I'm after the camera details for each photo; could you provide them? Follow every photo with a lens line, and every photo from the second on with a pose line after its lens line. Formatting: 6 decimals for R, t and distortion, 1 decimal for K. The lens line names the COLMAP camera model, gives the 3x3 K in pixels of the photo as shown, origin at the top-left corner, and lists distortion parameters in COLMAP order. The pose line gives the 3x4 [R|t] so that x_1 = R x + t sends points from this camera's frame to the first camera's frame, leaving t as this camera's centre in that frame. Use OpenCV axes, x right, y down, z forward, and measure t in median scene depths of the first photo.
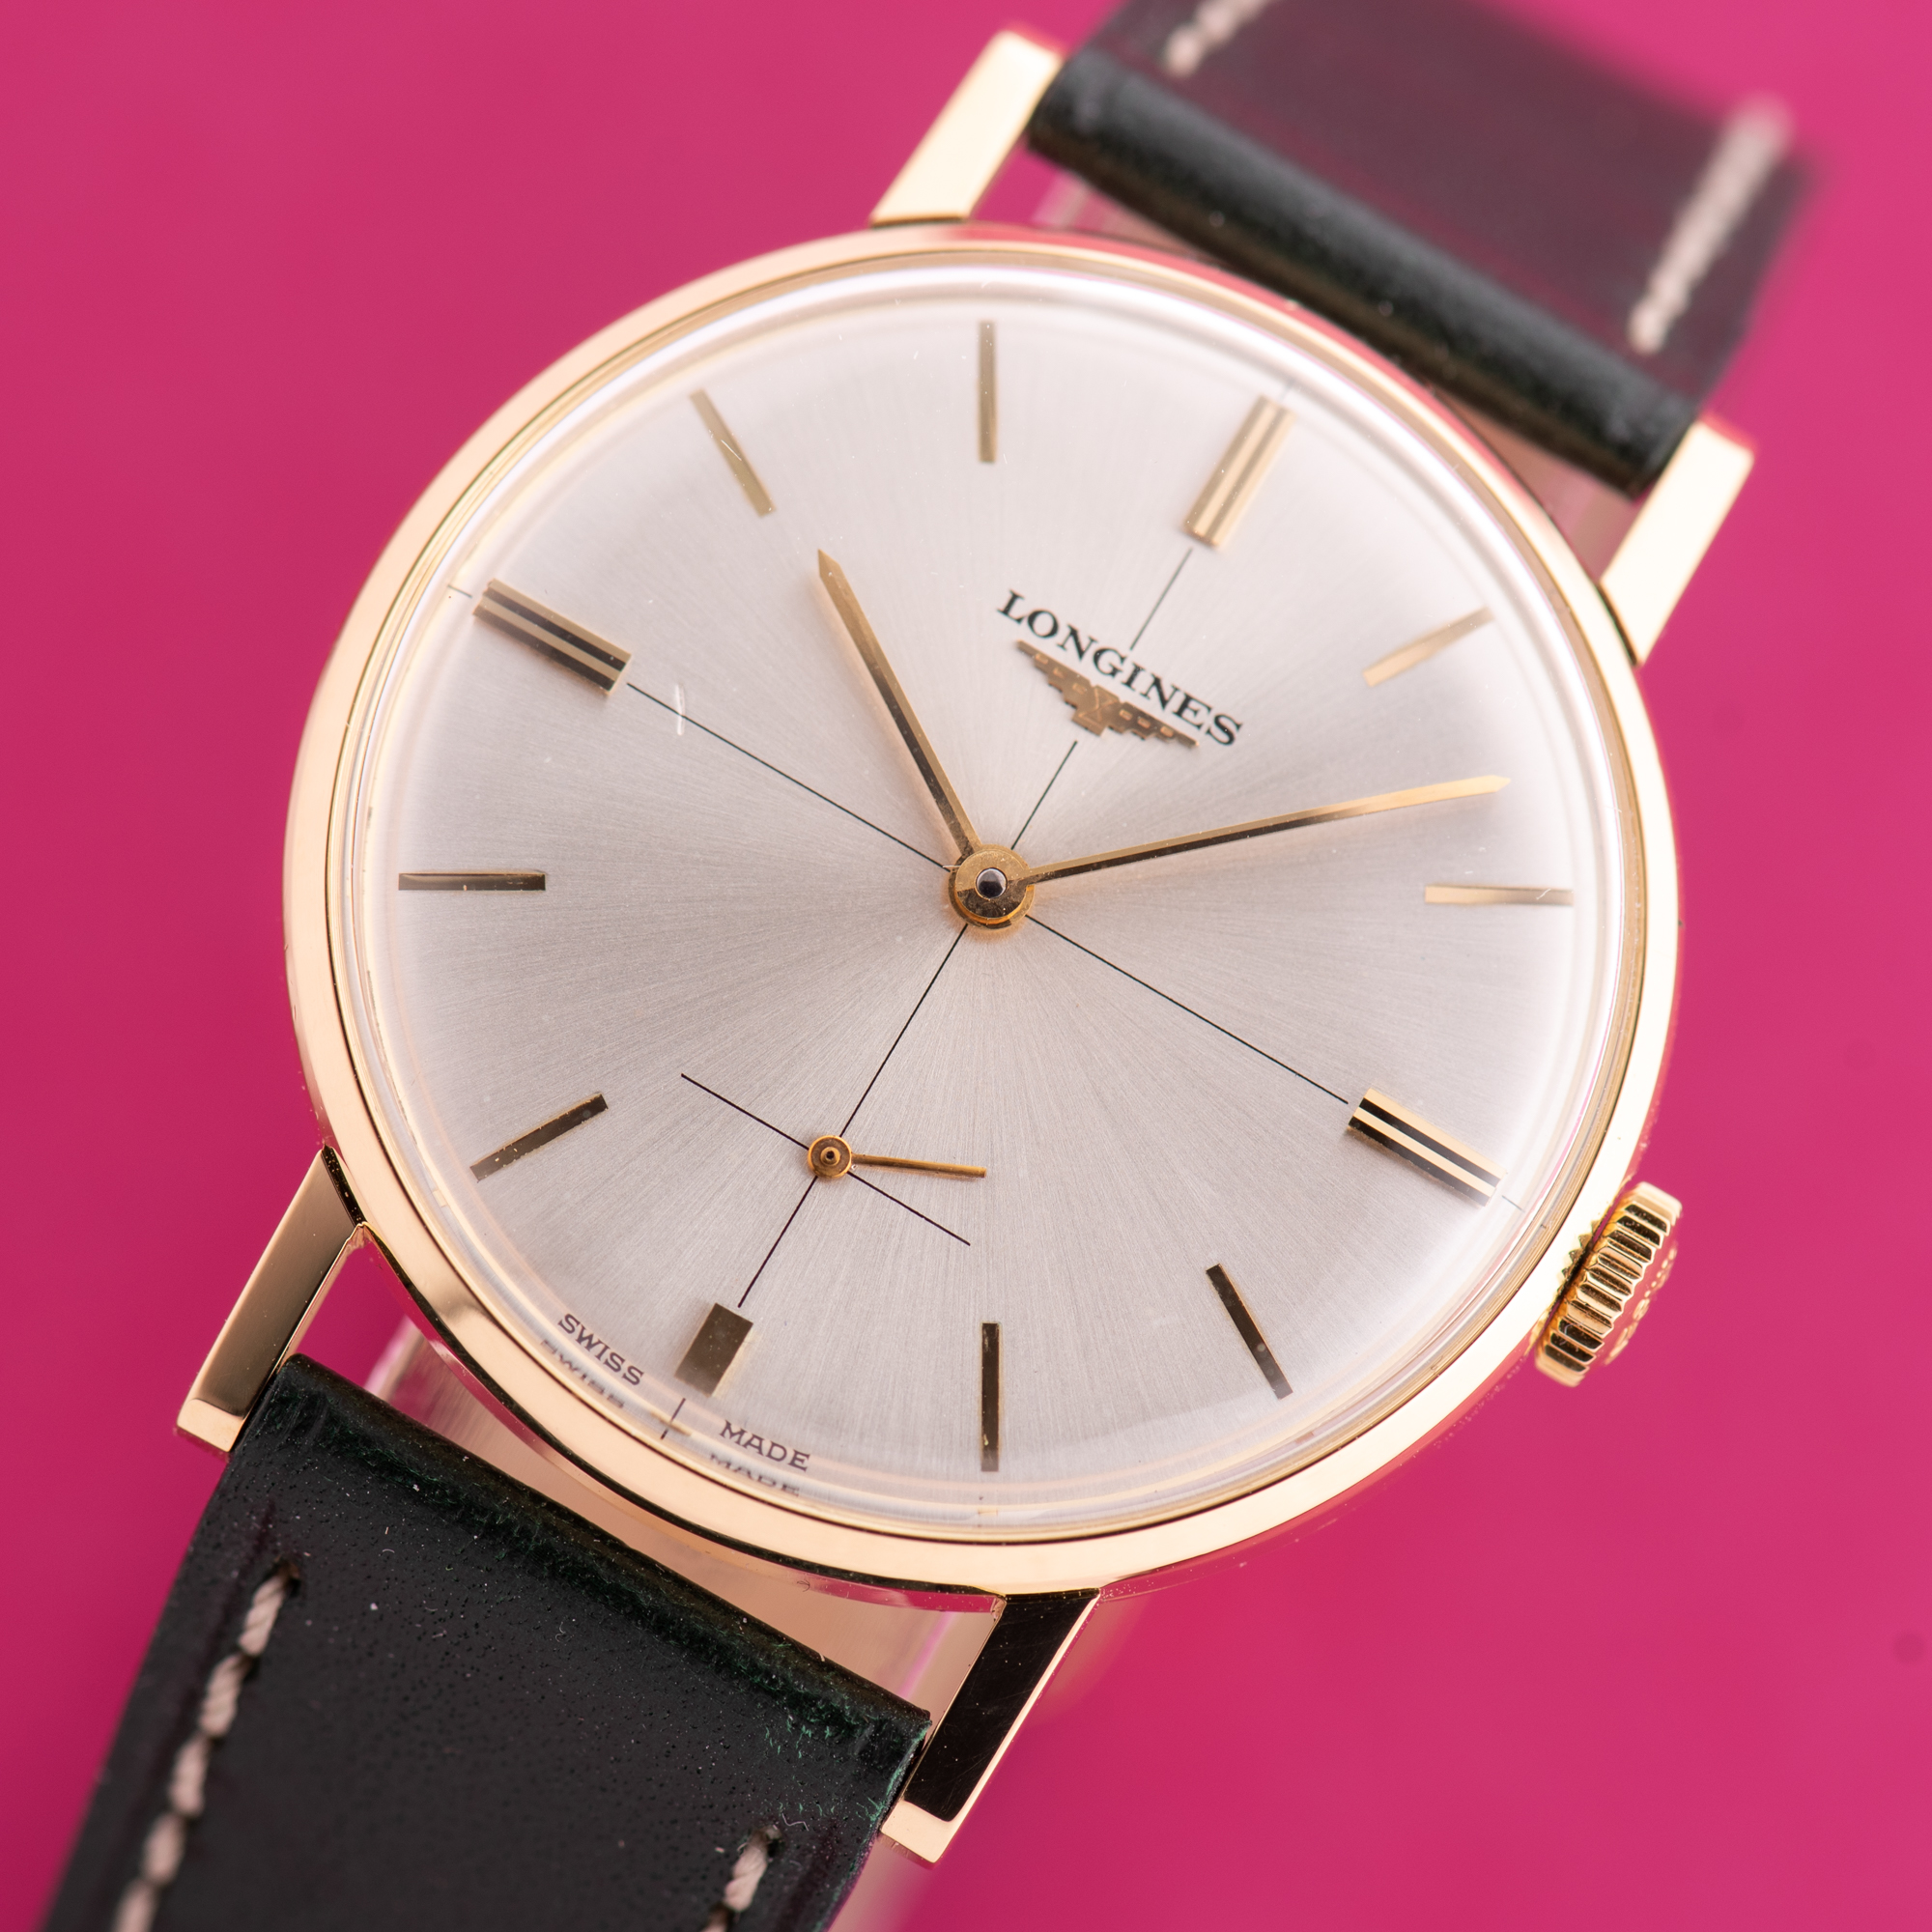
lens RADIAL K [[14462.2, 0, 1087.8], [0, 14462.2, 966.4], [0, 0, 1]] dist [-0.464412, 50.780357]
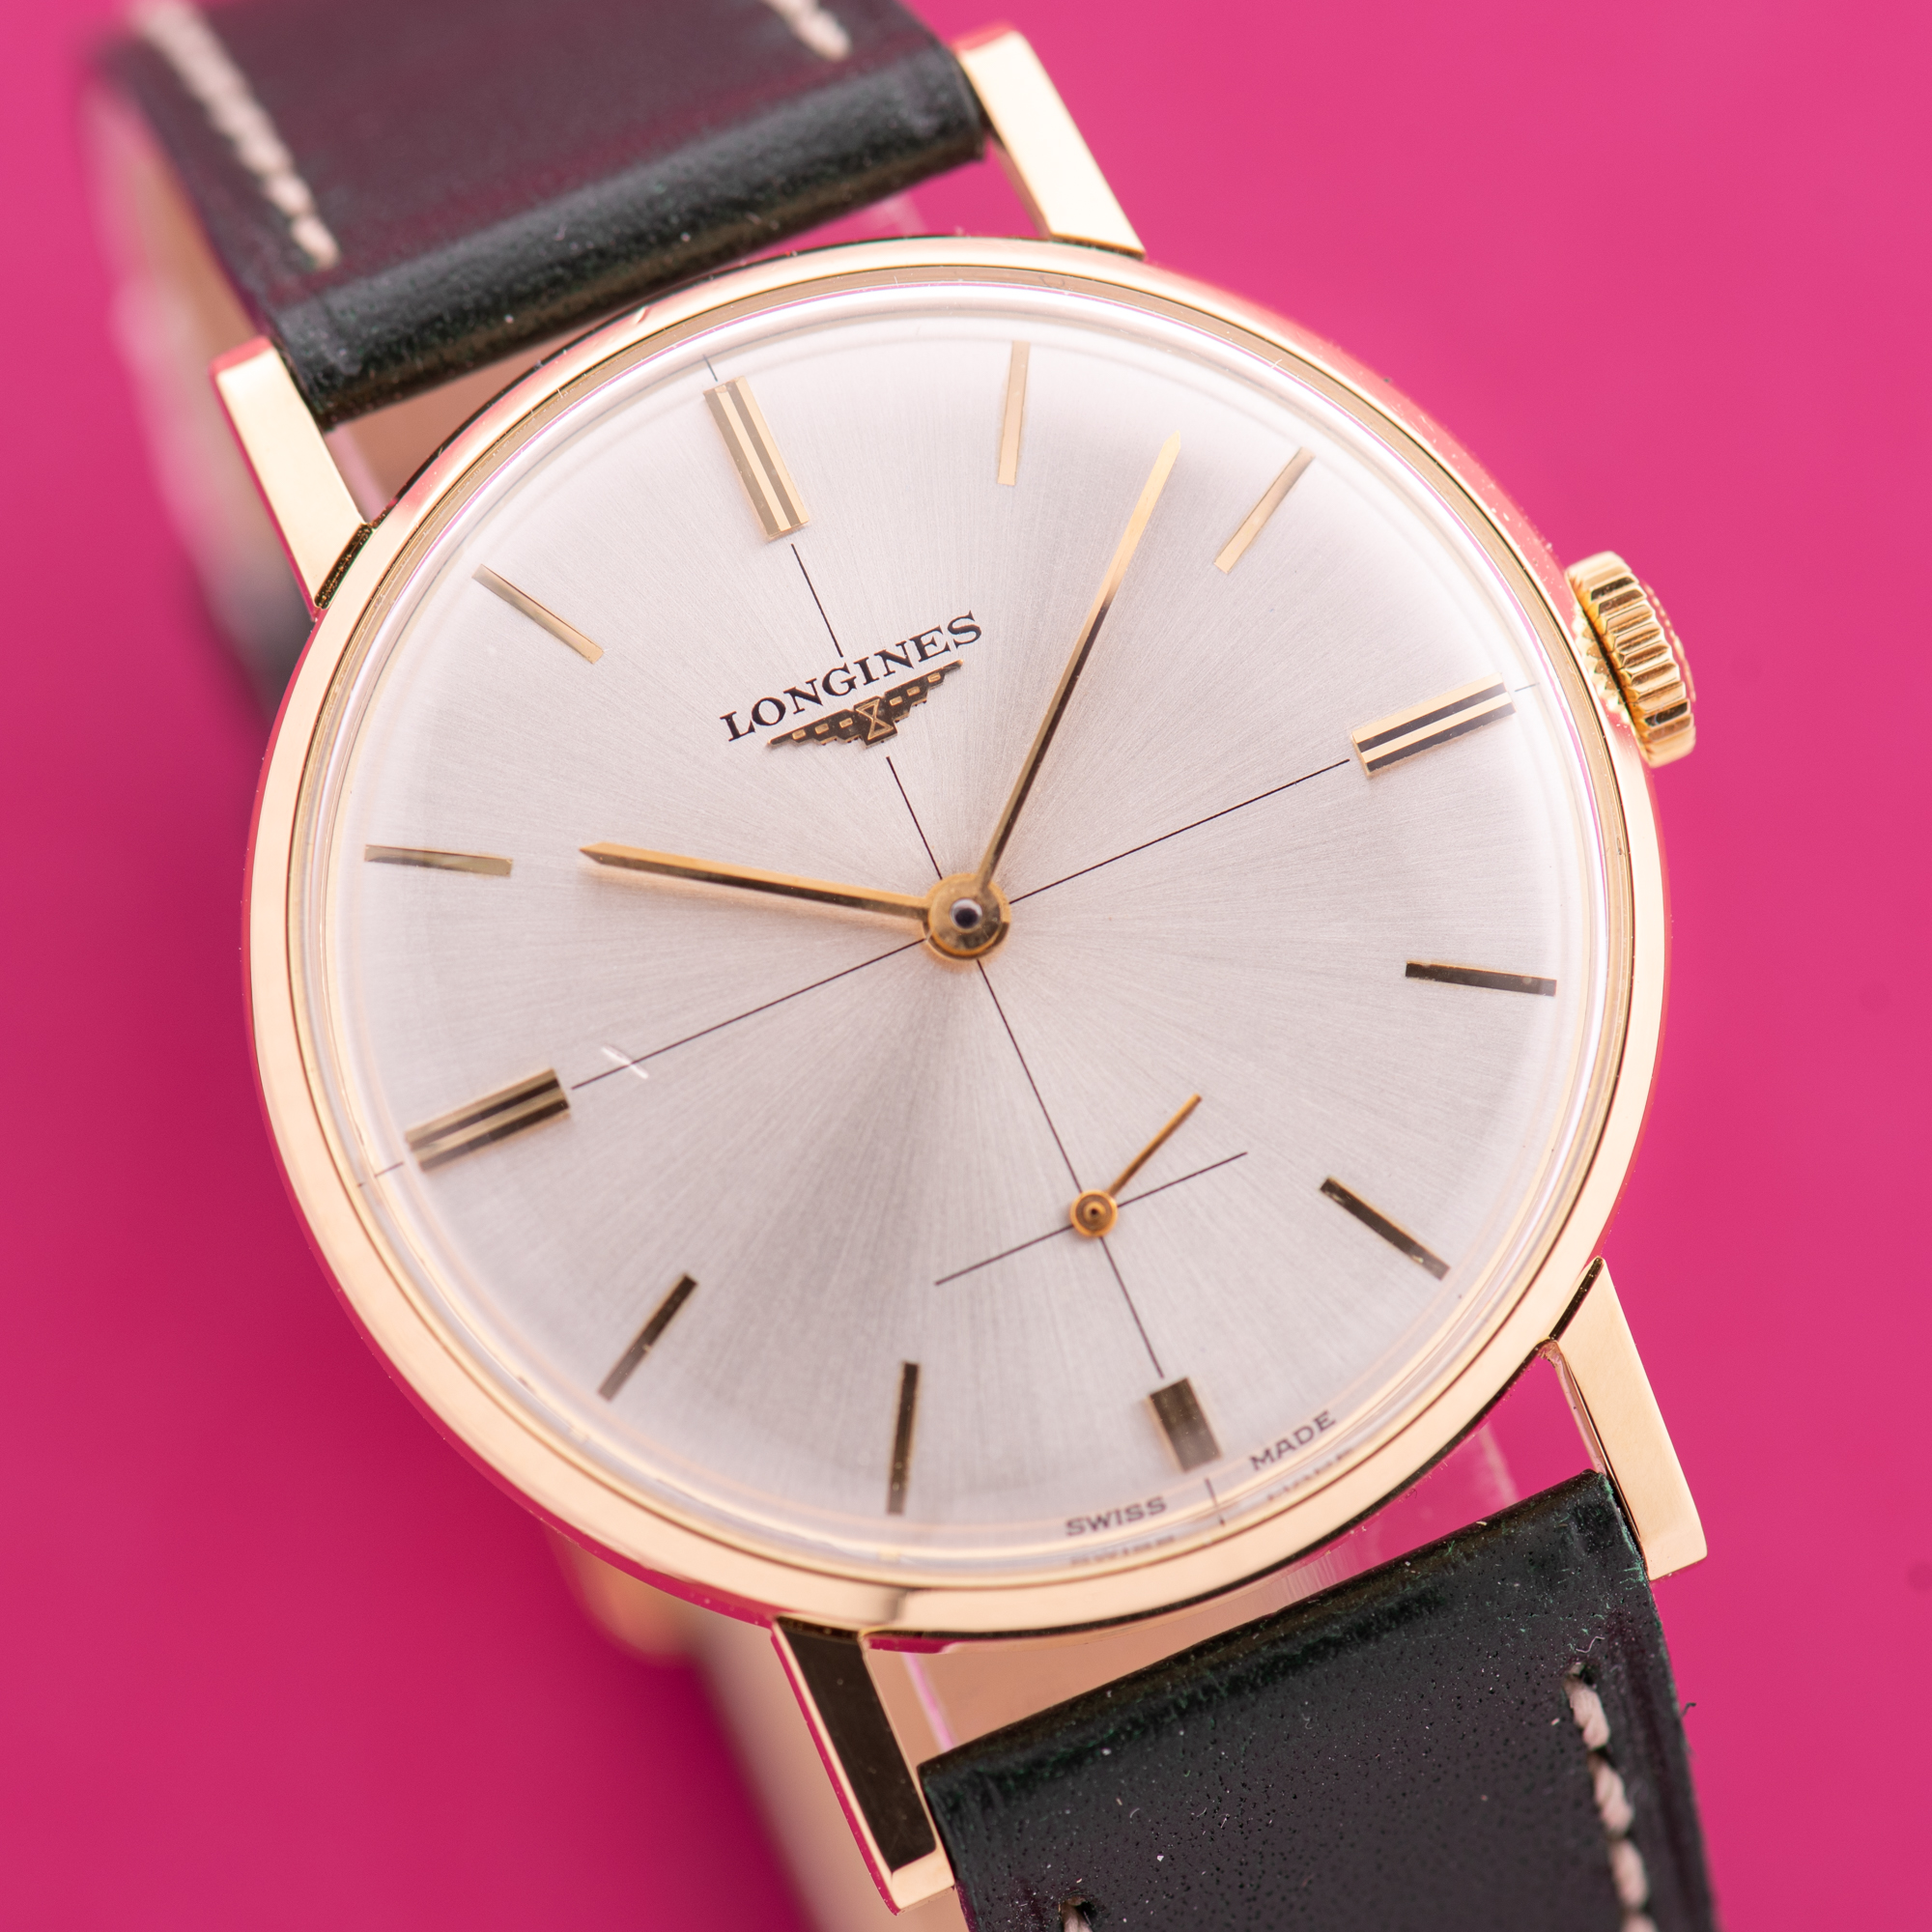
lens RADIAL K [[14462.2, 0, 1087.8], [0, 14462.2, 966.4], [0, 0, 1]] dist [-0.464412, 50.780357]
pose [[0.592335, -0.798866, 0.104659, -0.106880], [0.784496, 0.601465, 0.151017, -0.144732], [-0.183591, -0.007348, 0.982975, 0.034171]]
